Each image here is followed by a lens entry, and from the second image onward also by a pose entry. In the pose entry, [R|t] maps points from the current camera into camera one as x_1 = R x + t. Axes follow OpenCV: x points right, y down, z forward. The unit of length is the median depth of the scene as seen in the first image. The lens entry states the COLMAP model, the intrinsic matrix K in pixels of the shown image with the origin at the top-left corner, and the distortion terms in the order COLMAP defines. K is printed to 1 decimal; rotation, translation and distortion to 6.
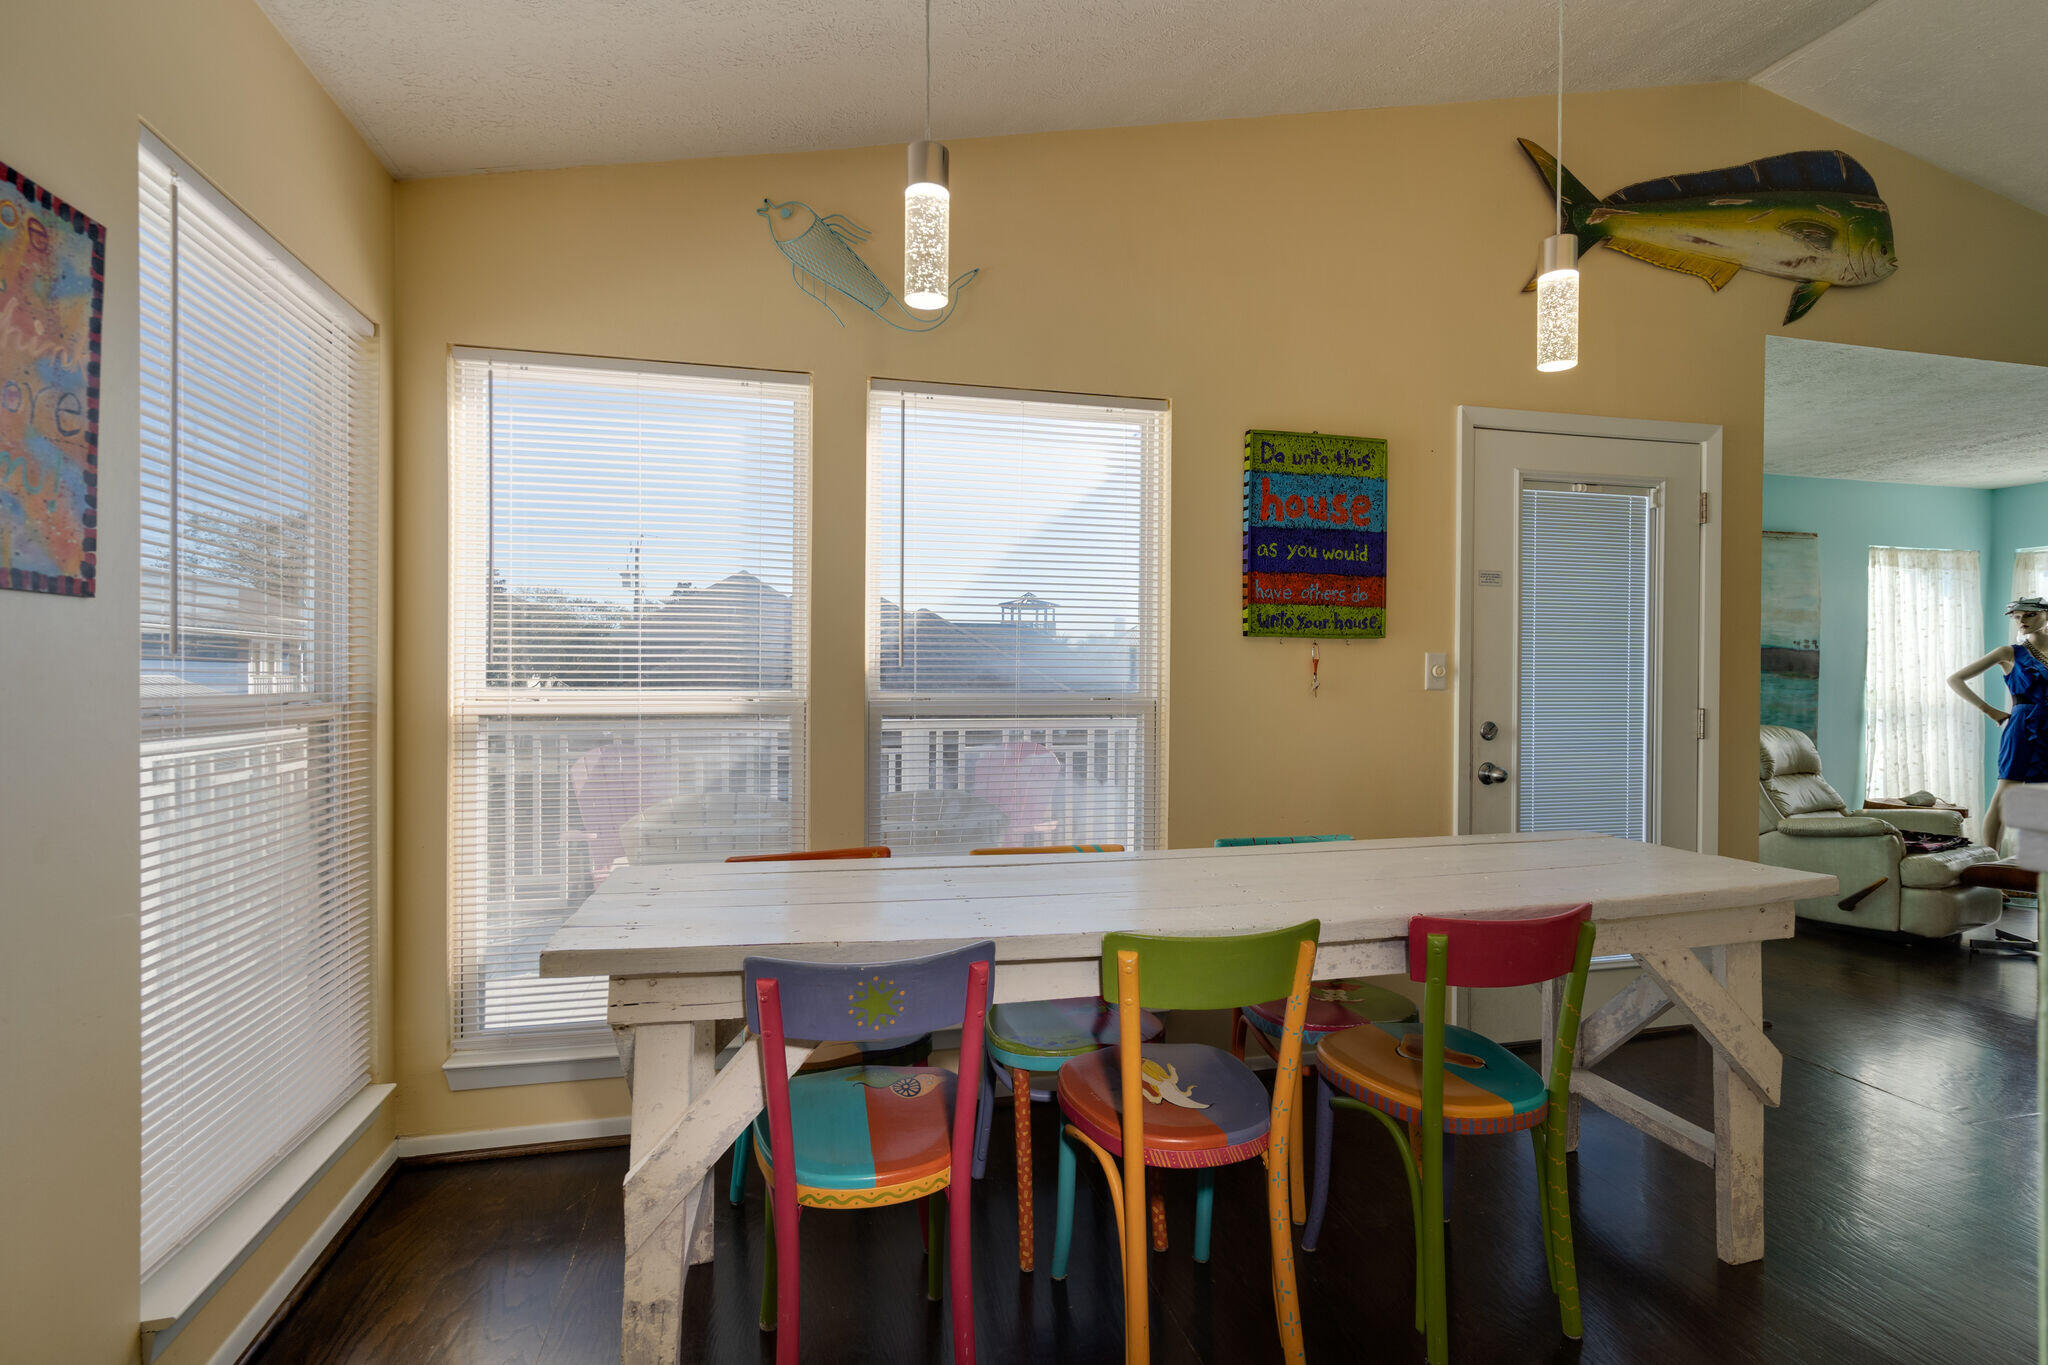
lens RADIAL K [[994.2, 0, 1026.6], [0, 994.2, 689.9], [0, 0, 1]] dist [0.001642, 0.000546]
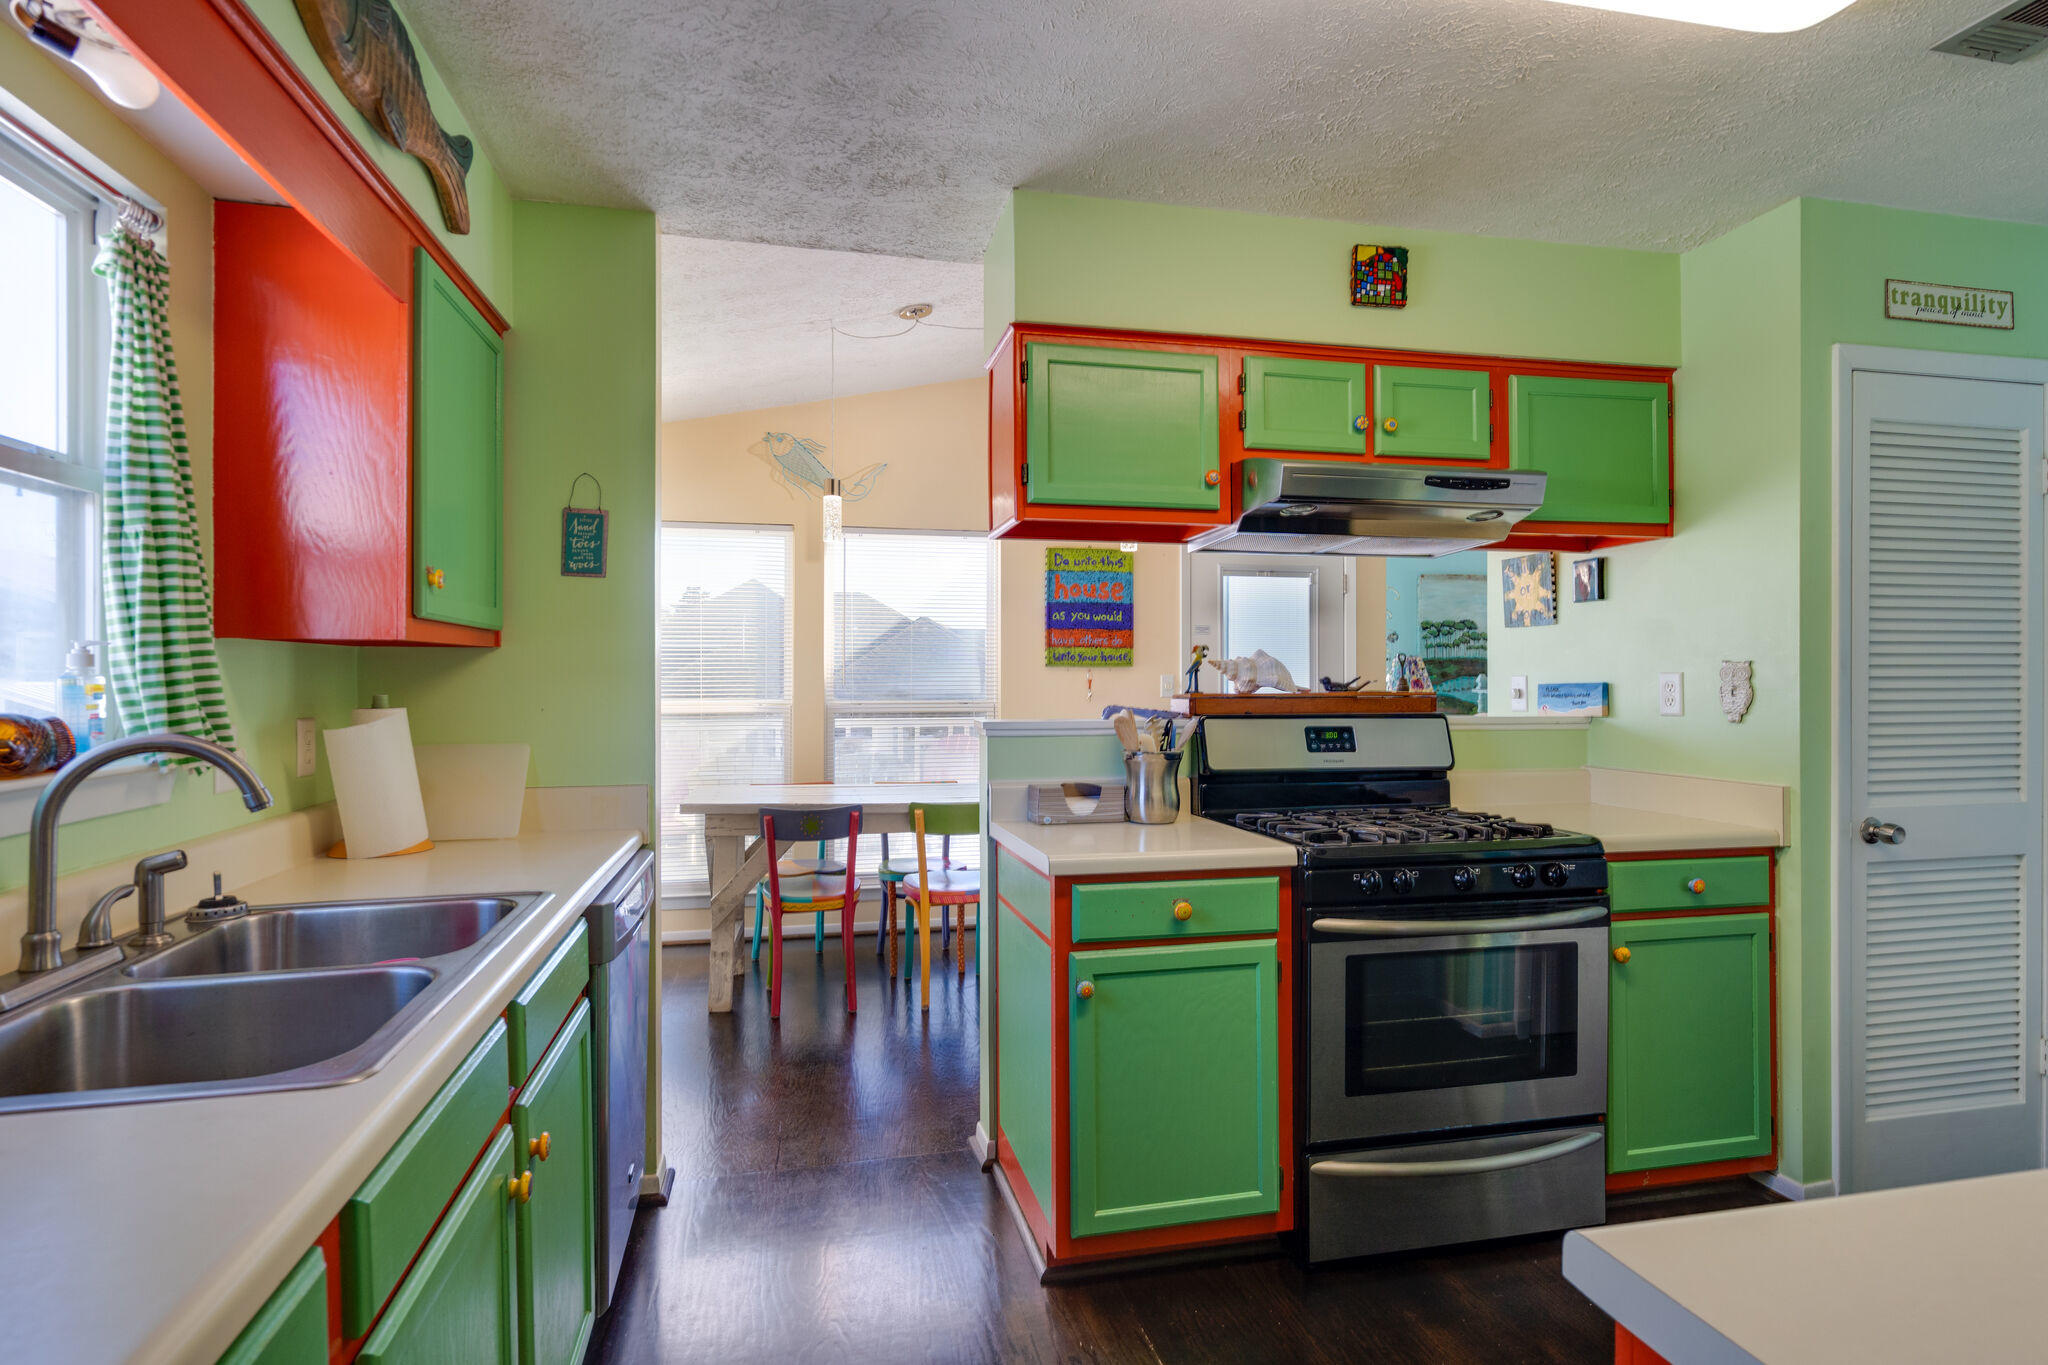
lens RADIAL K [[994.2, 0, 1014.2], [0, 994.2, 698.4], [0, 0, 1]] dist [0.001642, 0.000546]
pose [[0.999683, -0.003863, -0.024892, 0.201942], [0.004118, 0.999940, 0.010193, -0.015705], [0.024851, -0.010293, 0.999638, -0.705898]]
